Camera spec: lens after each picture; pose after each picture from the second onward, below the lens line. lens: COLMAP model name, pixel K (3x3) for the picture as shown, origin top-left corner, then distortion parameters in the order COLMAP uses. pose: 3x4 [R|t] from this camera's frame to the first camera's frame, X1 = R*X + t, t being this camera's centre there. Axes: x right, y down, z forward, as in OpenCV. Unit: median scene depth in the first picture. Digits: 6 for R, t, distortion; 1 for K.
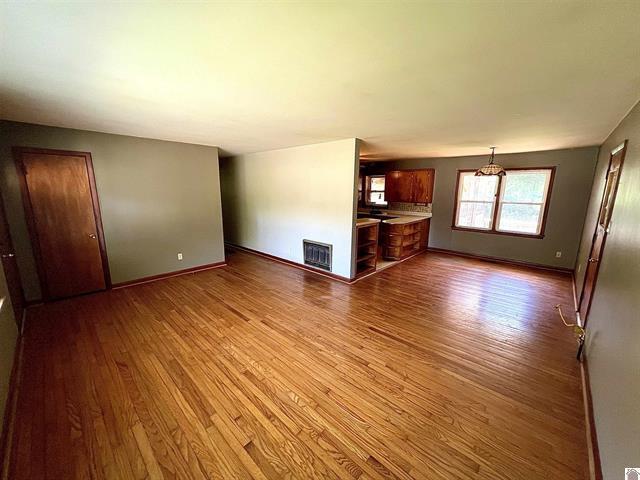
lens RADIAL K [[256.5, 0, 320.0], [0, 256.5, 240.0], [0, 0, 1]] dist [-0.000828, -0.000066]
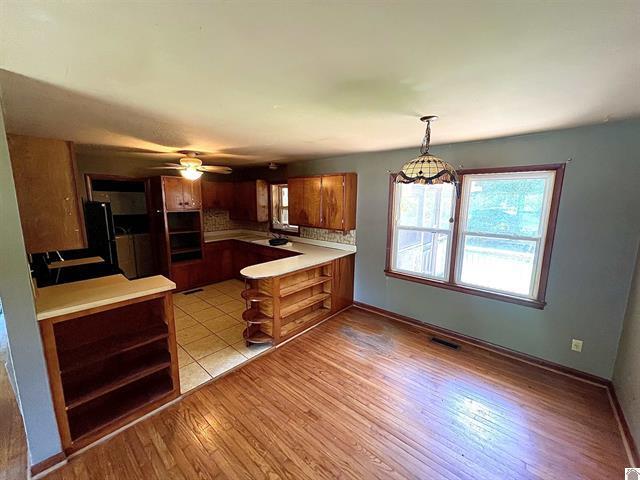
lens RADIAL K [[260.4, 0, 320.0], [0, 260.4, 240.0], [0, 0, 1]] dist [0.012714, -0.000116]
pose [[0.999584, -0.006615, 0.028090, 0.422002], [0.007727, 0.999183, -0.039661, -0.120572], [-0.027804, 0.039862, 0.998818, 0.496754]]
